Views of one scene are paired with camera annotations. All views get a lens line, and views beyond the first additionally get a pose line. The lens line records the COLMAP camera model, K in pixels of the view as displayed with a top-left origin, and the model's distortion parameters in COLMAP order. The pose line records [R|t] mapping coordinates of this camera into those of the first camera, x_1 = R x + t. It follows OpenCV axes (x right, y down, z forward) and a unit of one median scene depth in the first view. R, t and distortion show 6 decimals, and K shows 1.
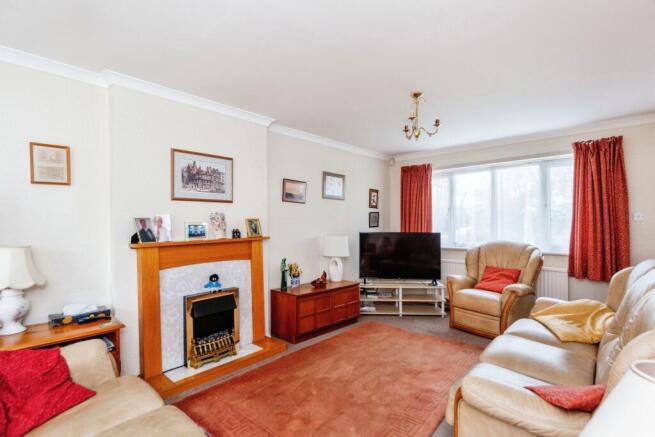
lens RADIAL K [[306.2, 0, 330.0], [0, 306.2, 223.1], [0, 0, 1]] dist [0.002398, -0.000598]
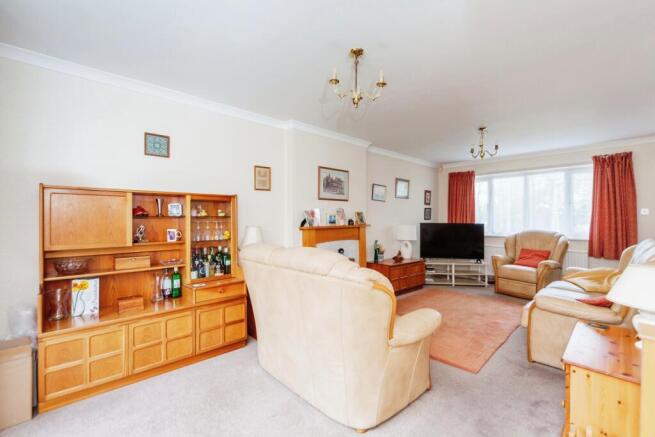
lens RADIAL K [[284.0, 0, 324.8], [0, 284.0, 218.8], [0, 0, 1]] dist [0.000538, 0.000801]
pose [[0.997544, 0.005576, -0.069821, -0.299244], [-0.005538, 0.999984, 0.000737, 0.016737], [0.069824, -0.000349, 0.997559, -0.335175]]
